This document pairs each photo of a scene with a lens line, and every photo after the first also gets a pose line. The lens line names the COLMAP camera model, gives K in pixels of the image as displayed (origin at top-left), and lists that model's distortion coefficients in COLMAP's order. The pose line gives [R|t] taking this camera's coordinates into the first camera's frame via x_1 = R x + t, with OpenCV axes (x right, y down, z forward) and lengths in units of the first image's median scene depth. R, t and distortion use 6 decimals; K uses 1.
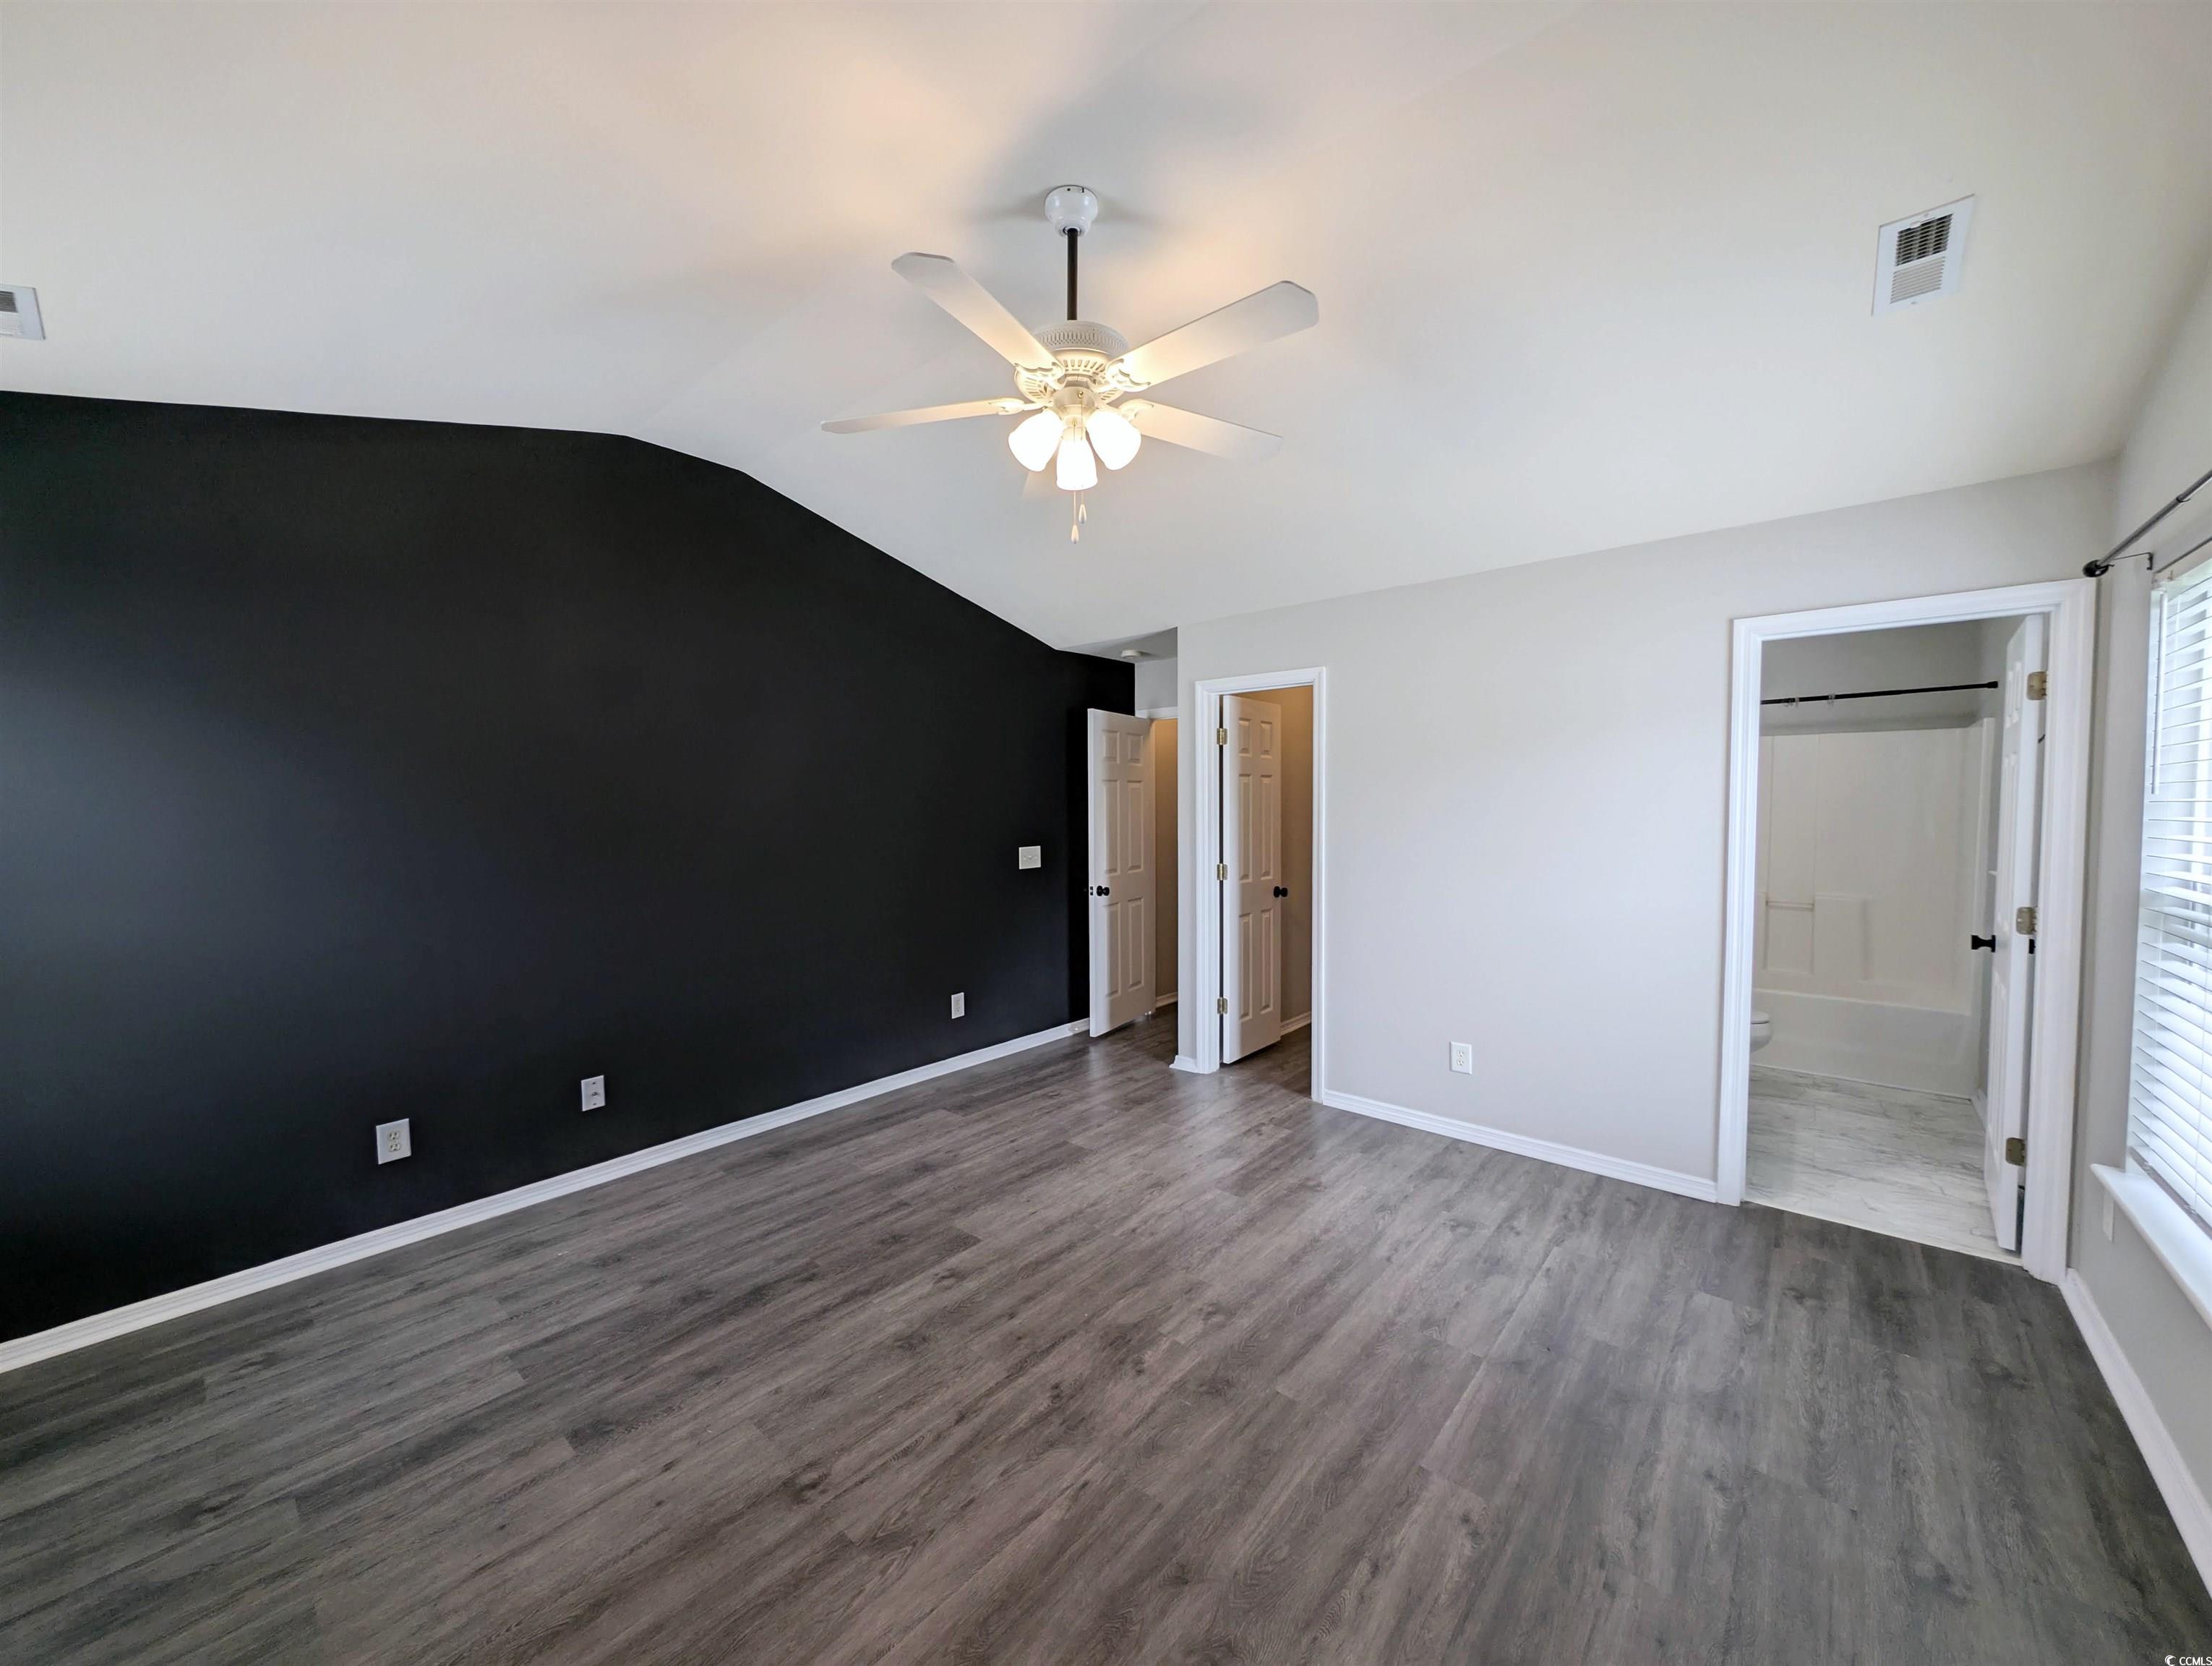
lens RADIAL K [[834.2, 0, 1107.9], [0, 834.2, 834.1], [0, 0, 1]] dist [0.007026, -0.002740]
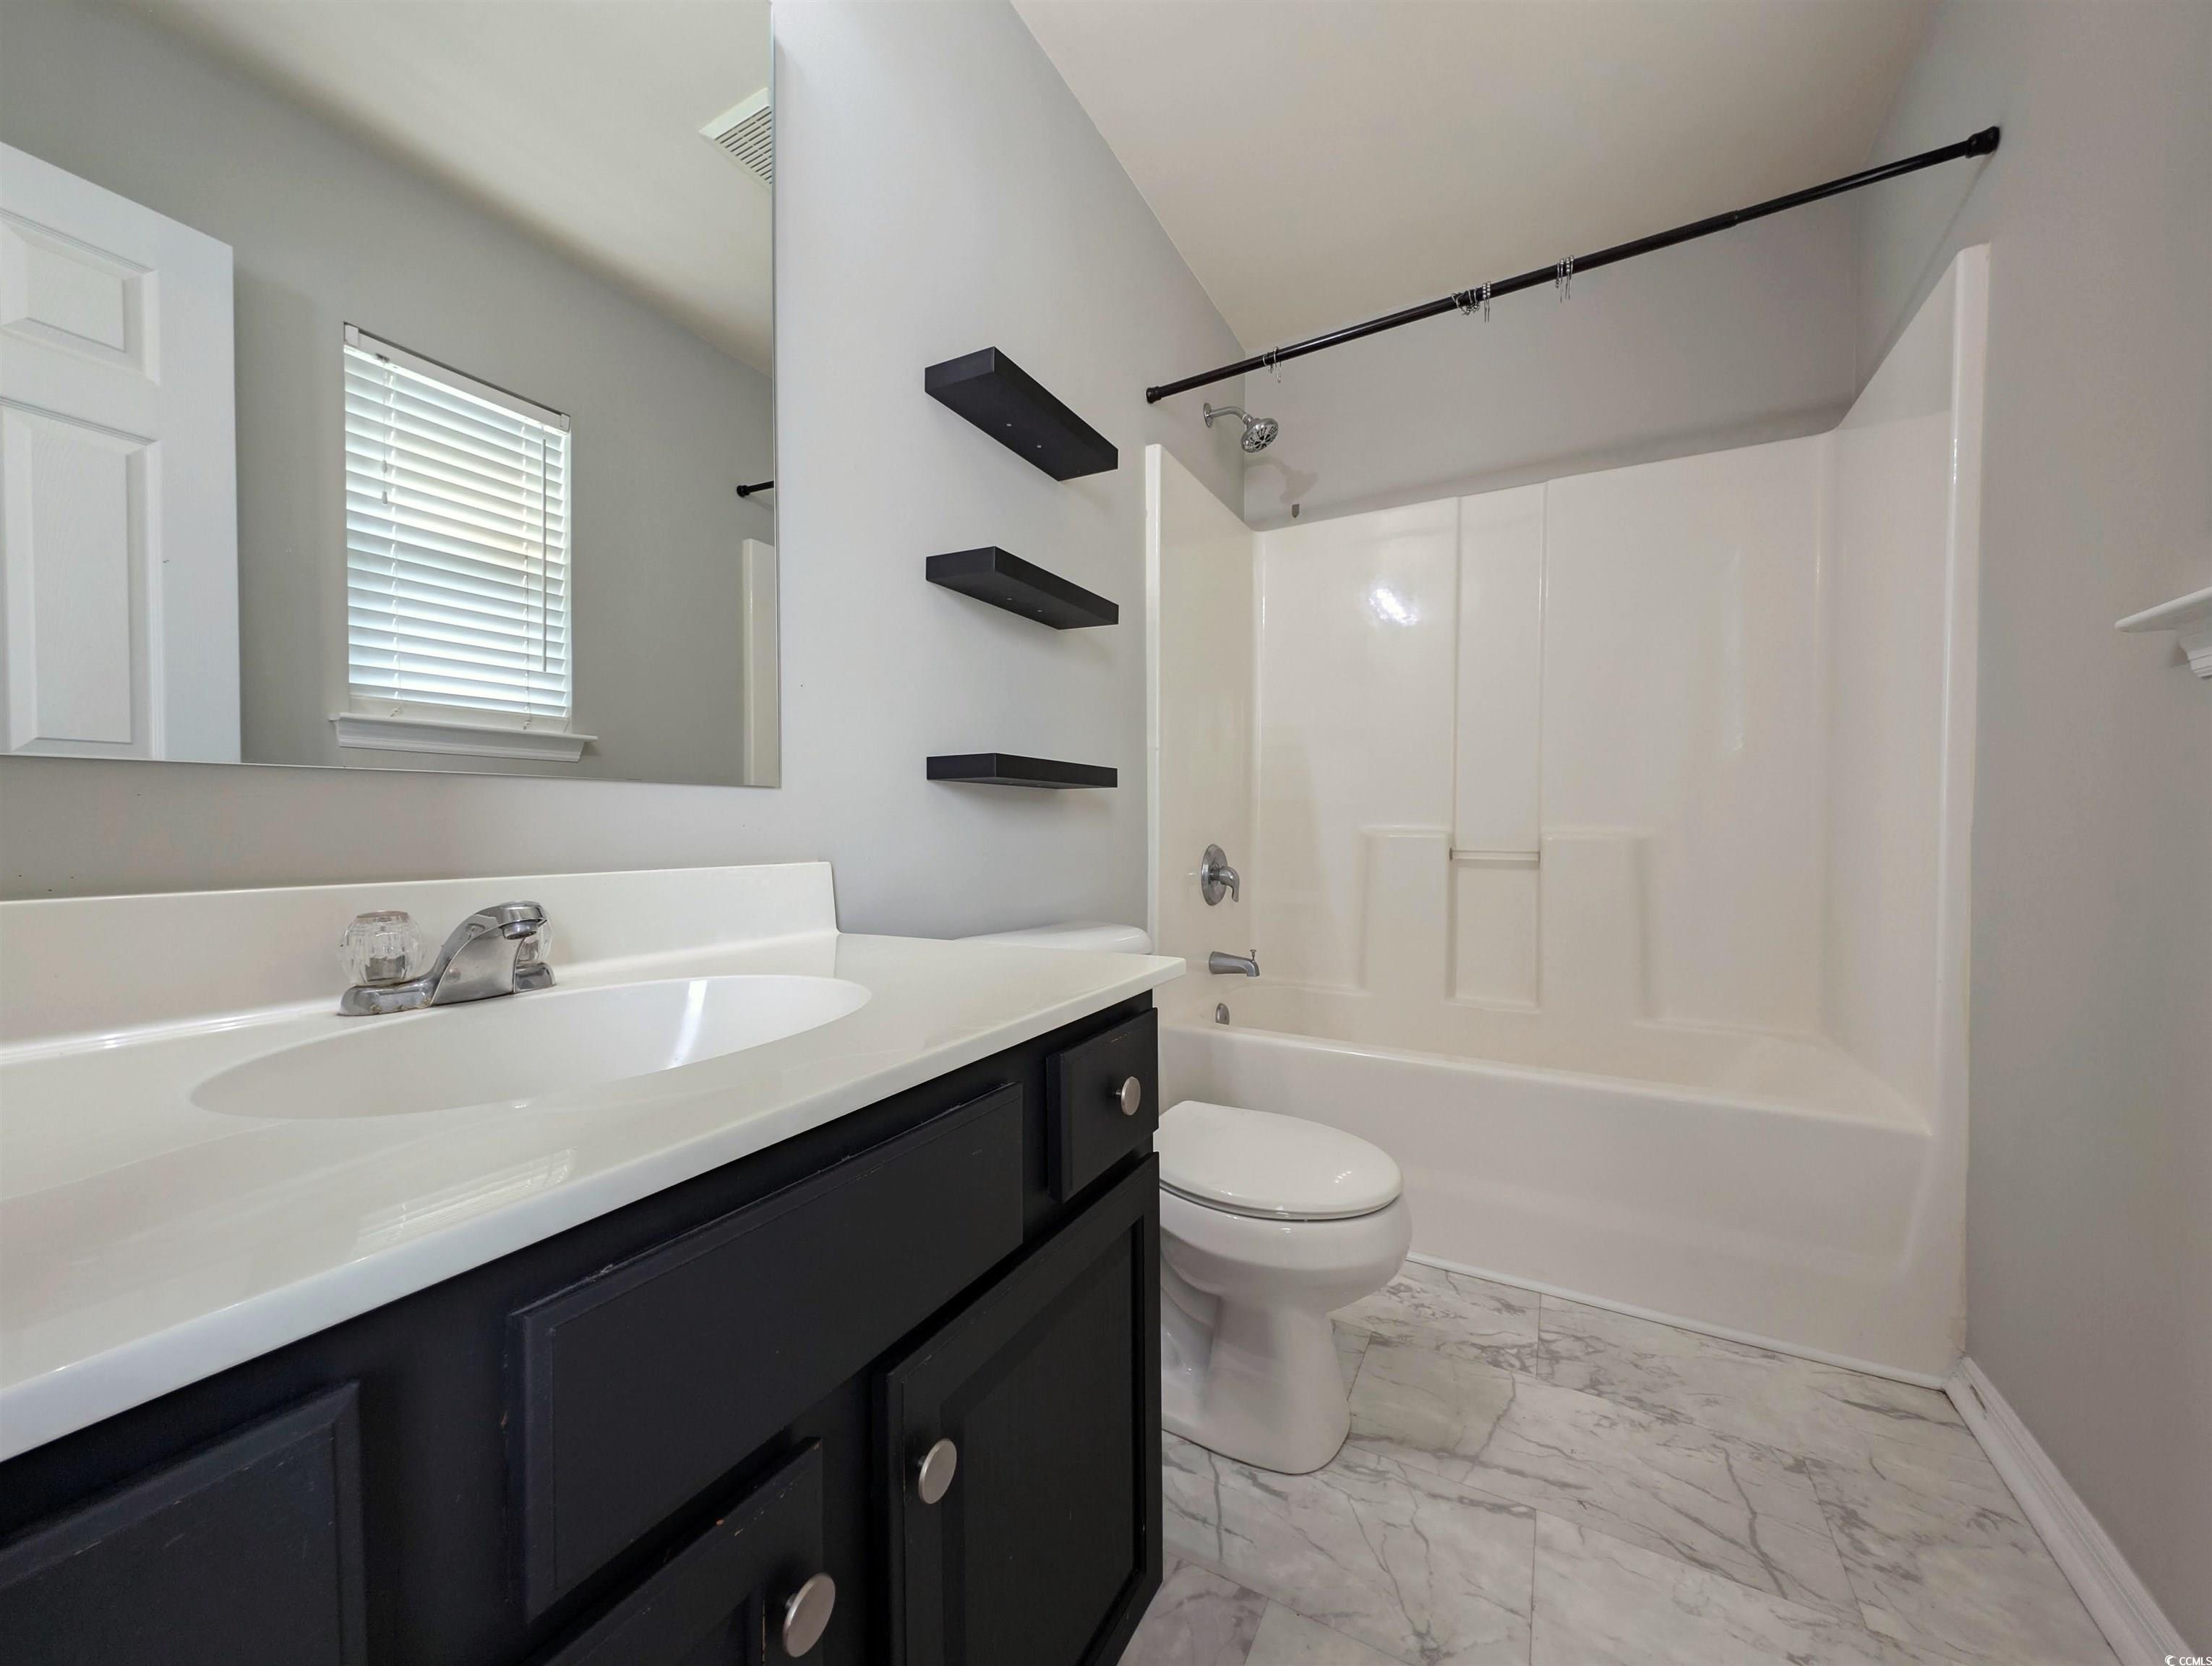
lens RADIAL K [[834.2, 0, 1100.2], [0, 834.2, 840.9], [0, 0, 1]] dist [0.007026, -0.002740]
pose [[0.979387, -0.002911, 0.201974, 0.596100], [0.006001, 0.999874, -0.014691, 0.094813], [-0.201906, 0.015600, 0.979281, 0.694872]]
